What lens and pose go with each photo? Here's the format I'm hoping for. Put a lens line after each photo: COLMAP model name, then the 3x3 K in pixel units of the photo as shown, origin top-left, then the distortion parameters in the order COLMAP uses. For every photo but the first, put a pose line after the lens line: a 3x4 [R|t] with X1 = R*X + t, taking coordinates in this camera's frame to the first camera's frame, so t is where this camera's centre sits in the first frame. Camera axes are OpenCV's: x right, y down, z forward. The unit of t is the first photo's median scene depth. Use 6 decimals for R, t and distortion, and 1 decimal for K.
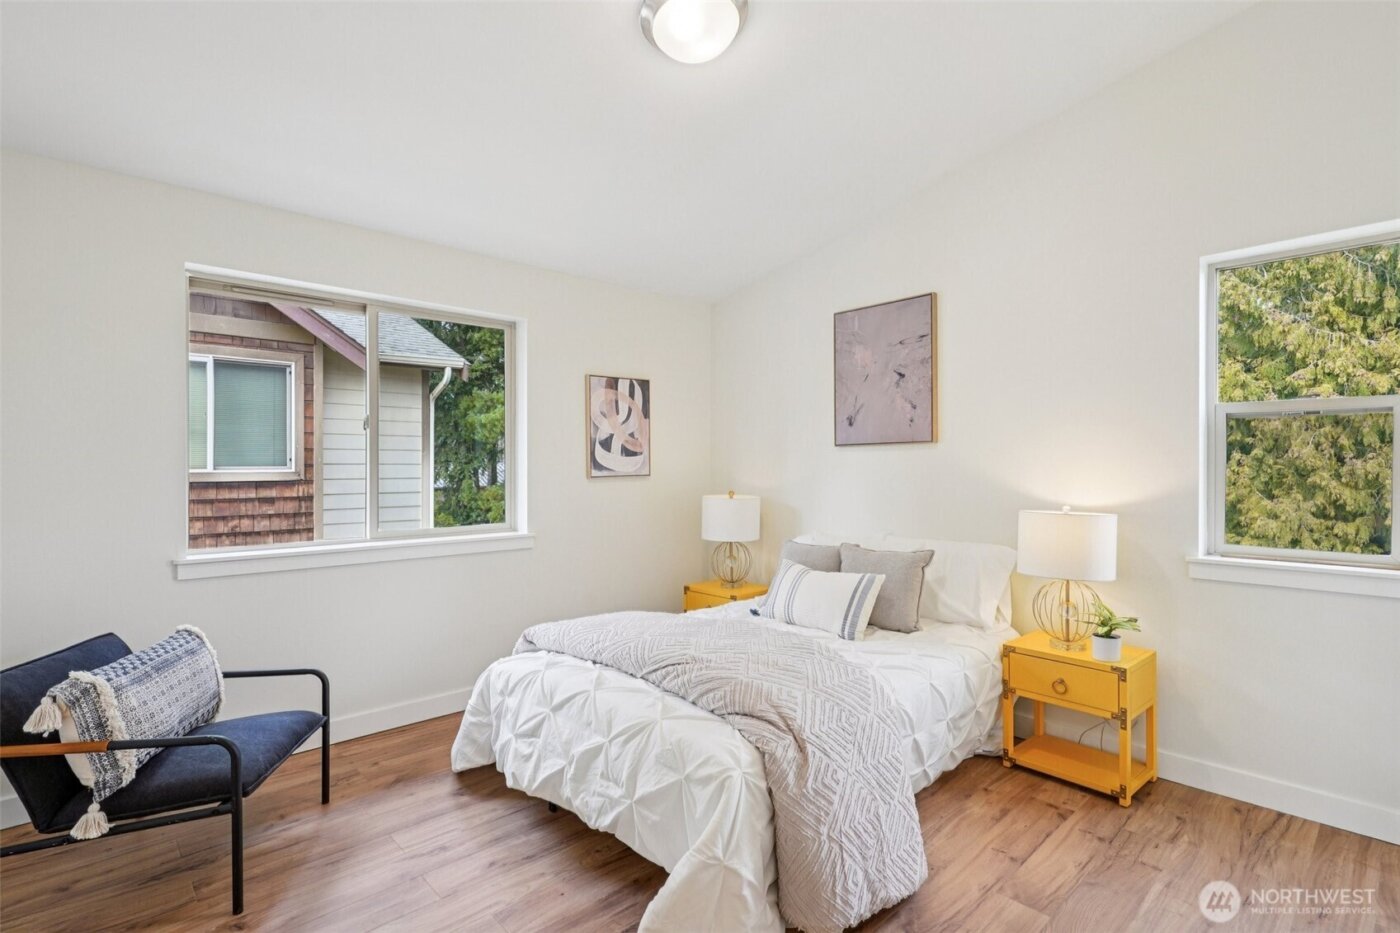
lens RADIAL K [[692.3, 0, 711.0], [0, 692.3, 471.1], [0, 0, 1]] dist [0.007918, -0.002978]
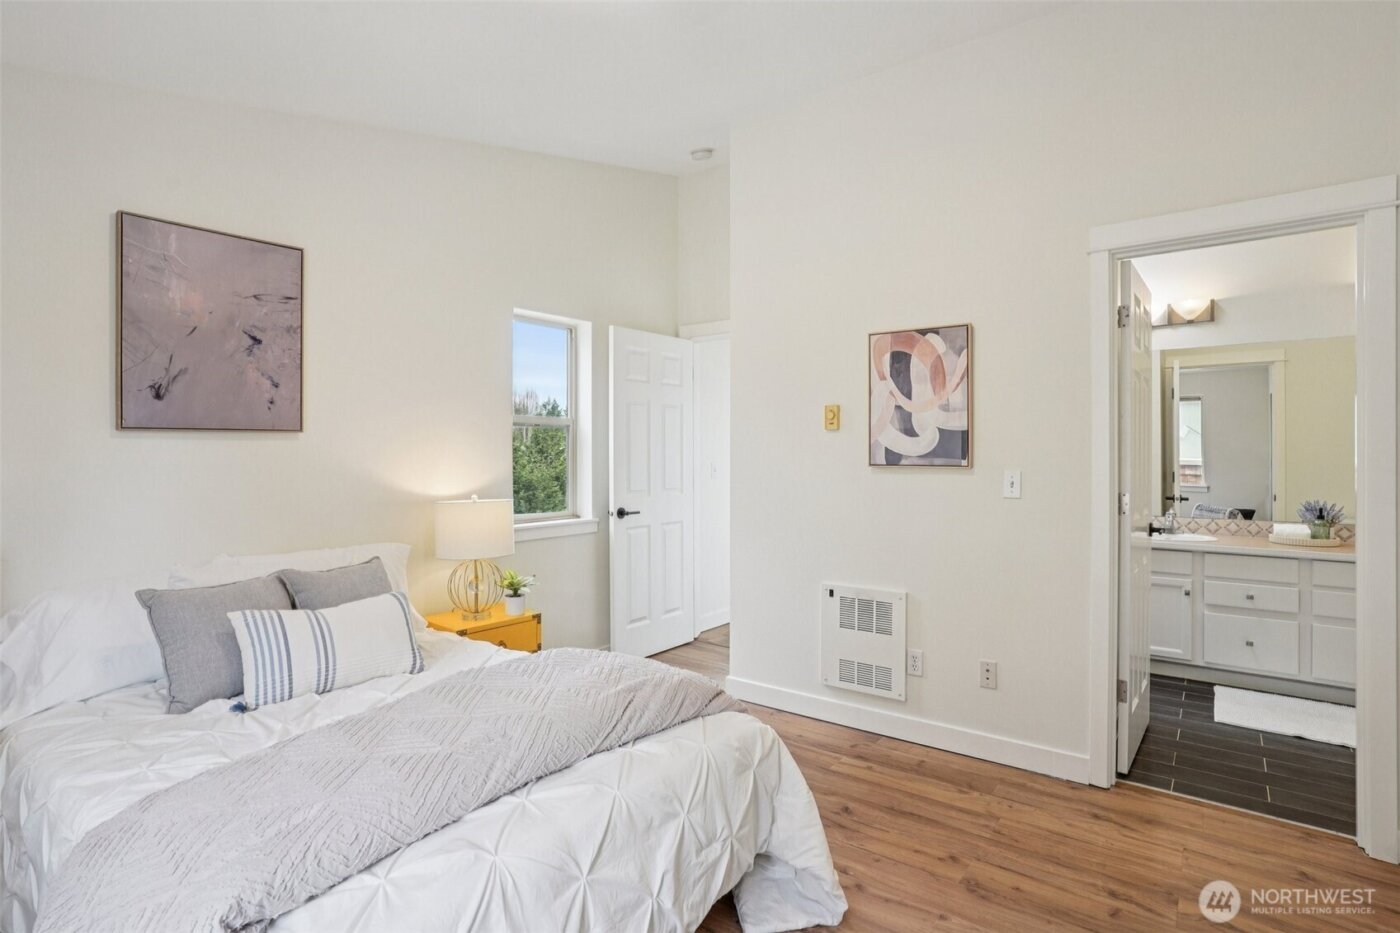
lens RADIAL K [[692.3, 0, 706.8], [0, 692.3, 457.9], [0, 0, 1]] dist [0.007918, -0.002978]
pose [[-0.140895, -0.007741, 0.989994, -0.547348], [0.000341, 0.999969, 0.007868, -0.016752], [-0.990024, 0.001446, -0.140888, 0.630102]]
